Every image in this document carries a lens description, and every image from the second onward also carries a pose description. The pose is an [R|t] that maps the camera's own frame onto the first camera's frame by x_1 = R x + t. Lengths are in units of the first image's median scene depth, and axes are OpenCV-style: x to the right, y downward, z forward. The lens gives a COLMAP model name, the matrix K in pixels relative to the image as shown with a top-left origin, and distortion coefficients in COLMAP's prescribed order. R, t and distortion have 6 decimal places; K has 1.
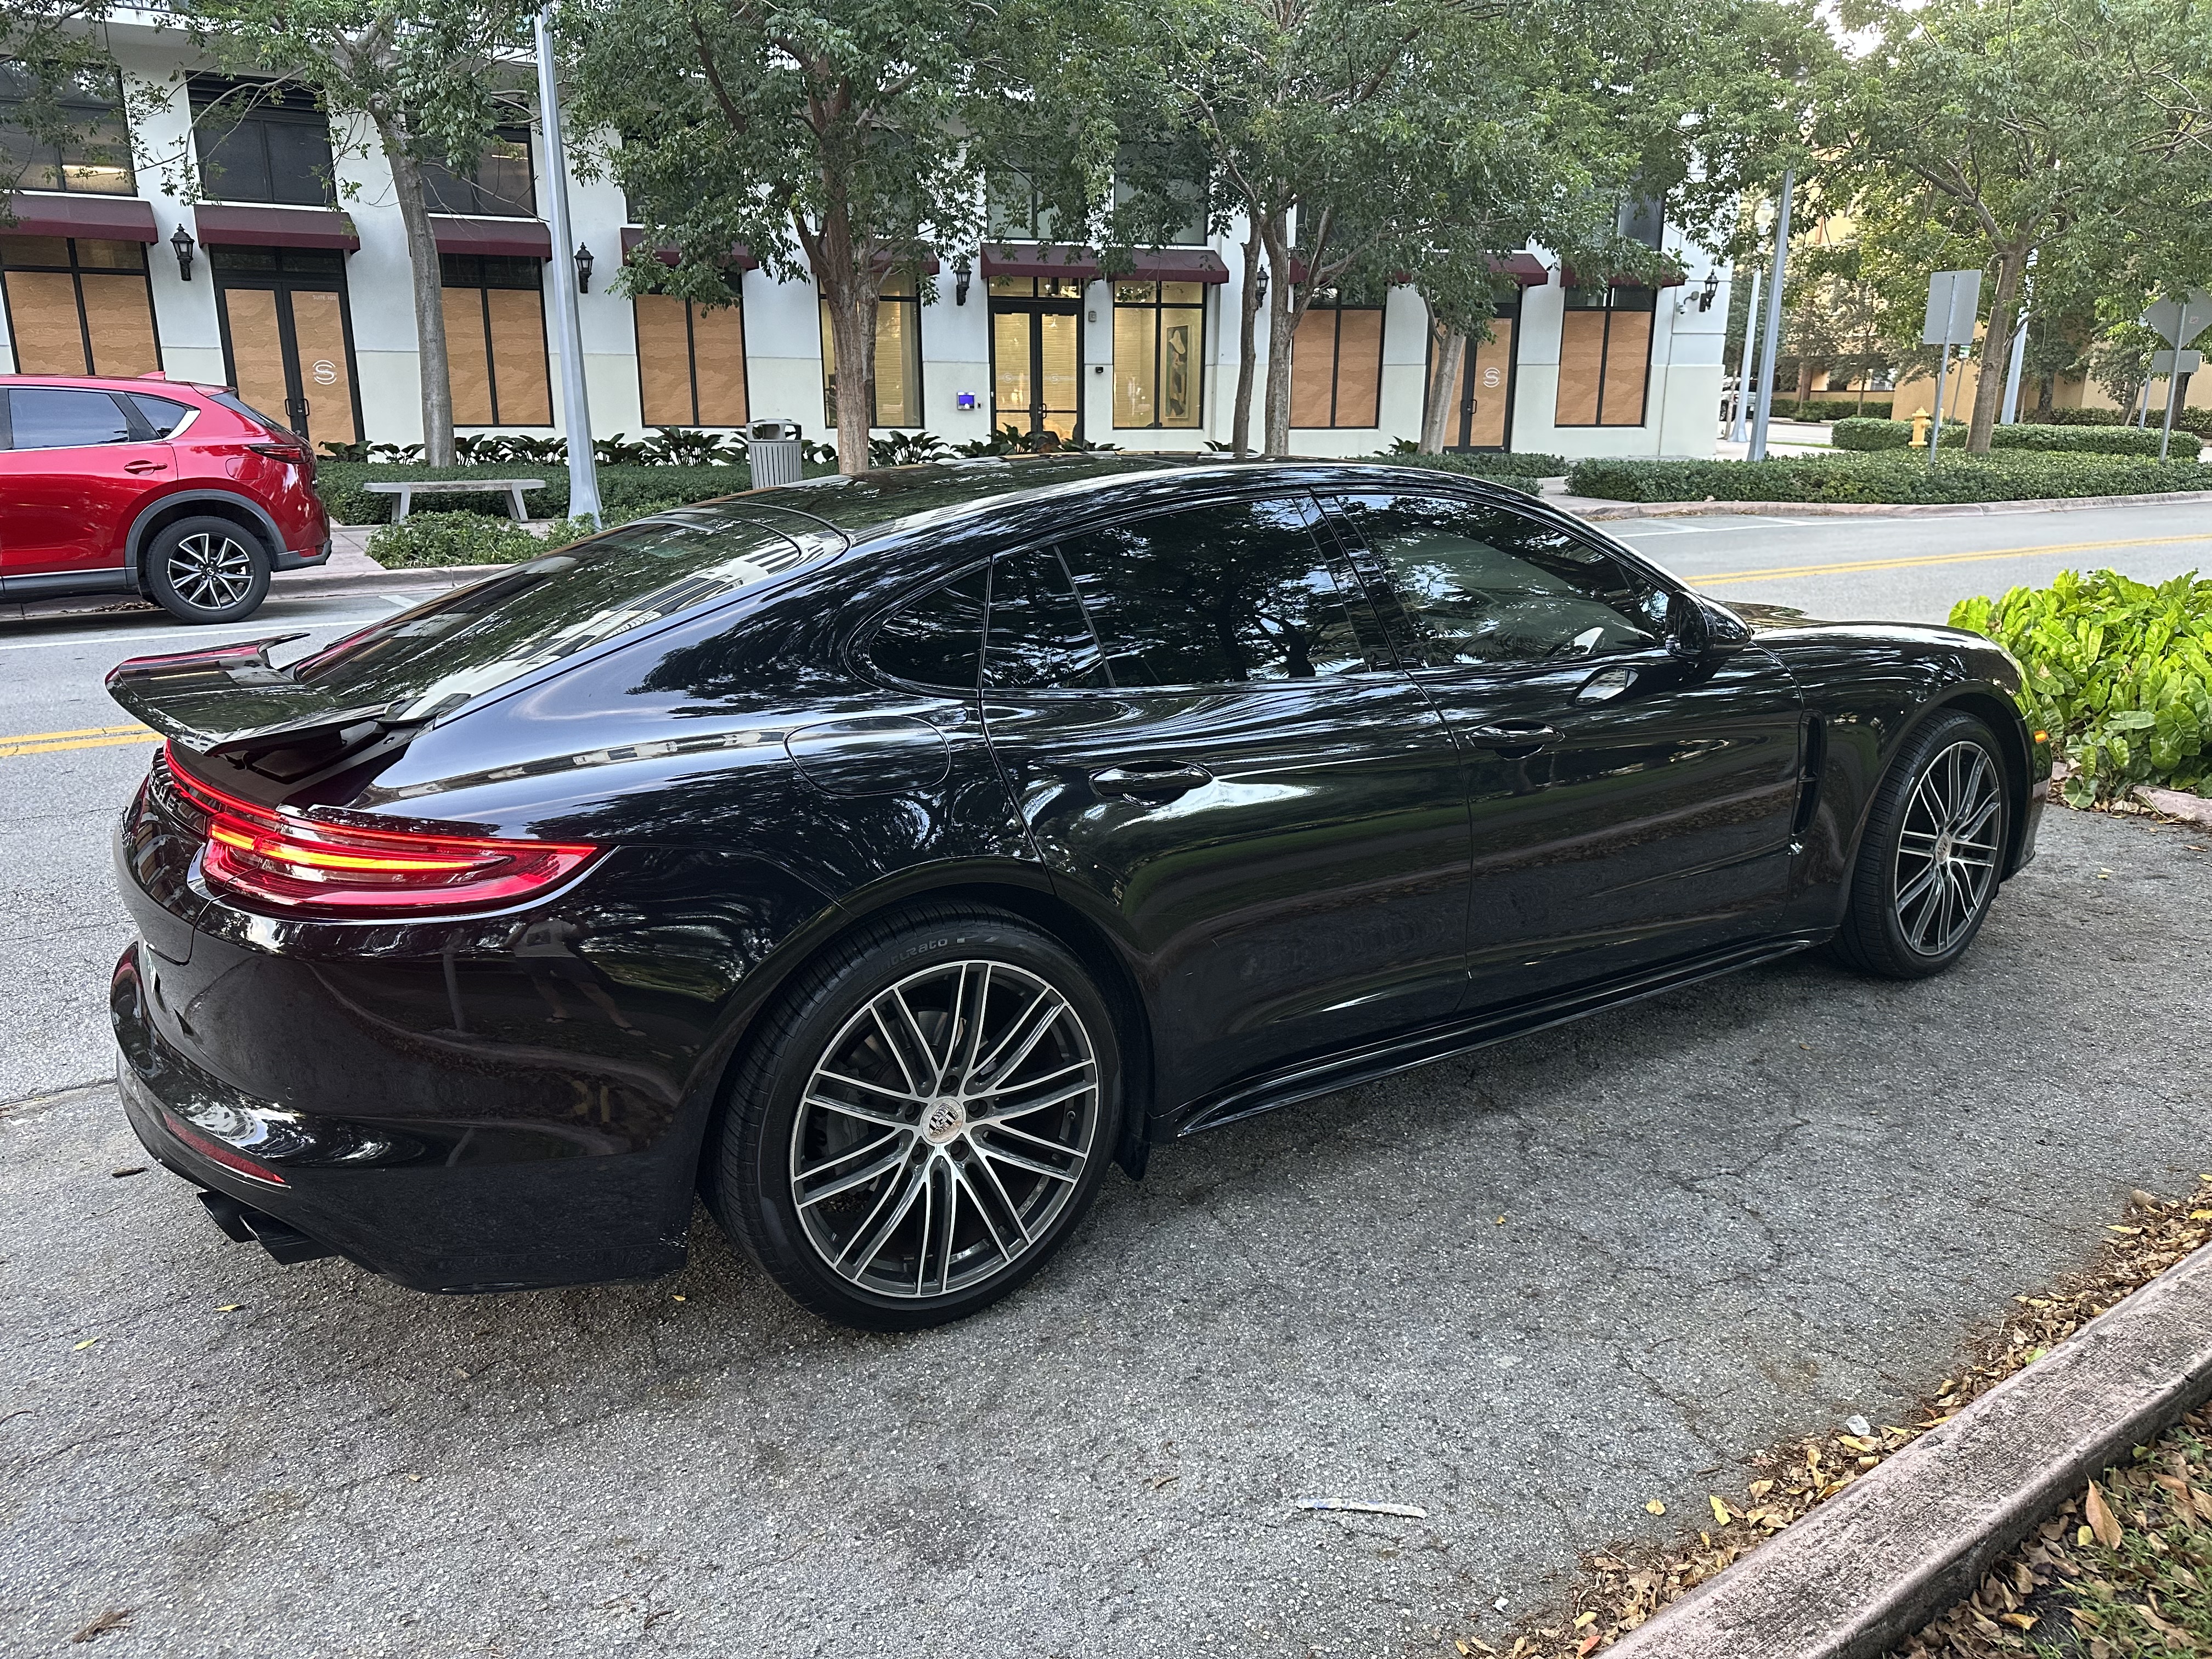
lens RADIAL K [[1583.7, 0, 1082.2], [0, 1583.7, 873.3], [0, 0, 1]] dist [0.009462, -0.012534]
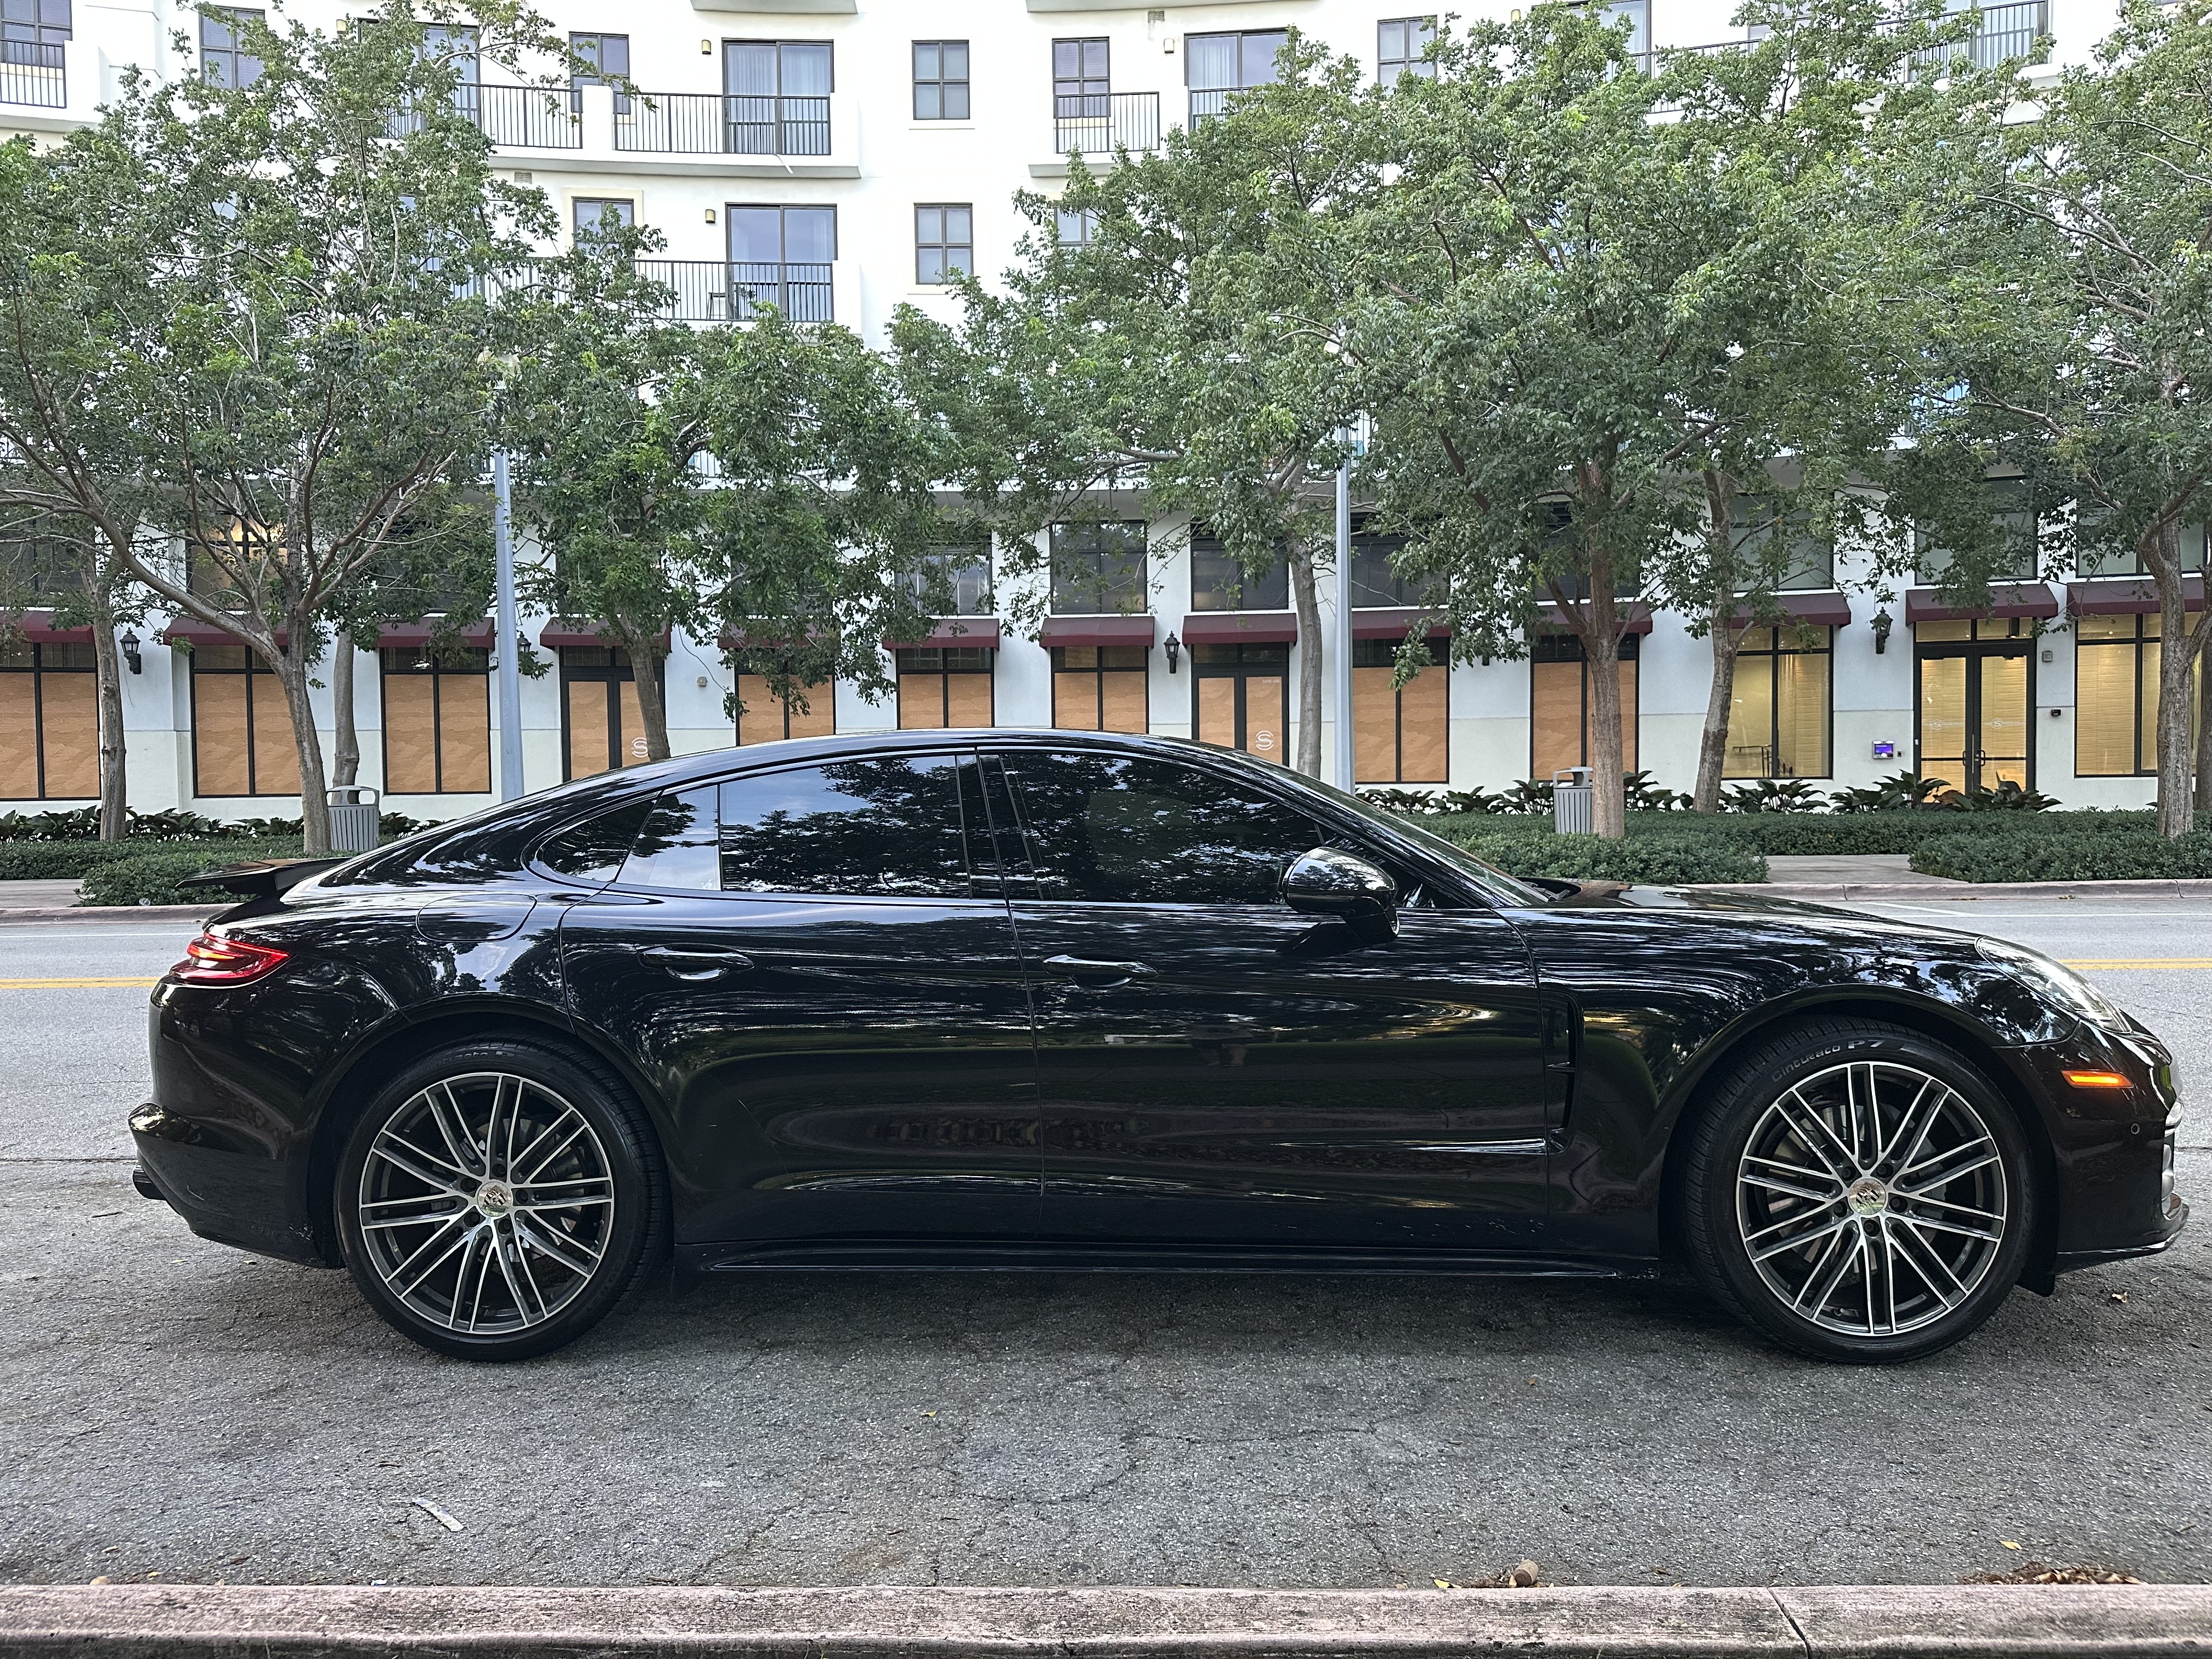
lens RADIAL K [[1583.7, 0, 1103.8], [0, 1583.7, 833.6], [0, 0, 1]] dist [0.009462, -0.012534]
pose [[0.795896, 0.006167, -0.605402, 0.160979], [-0.155605, 0.968441, -0.194703, 0.005015], [0.585096, 0.249167, 0.771737, 0.024594]]
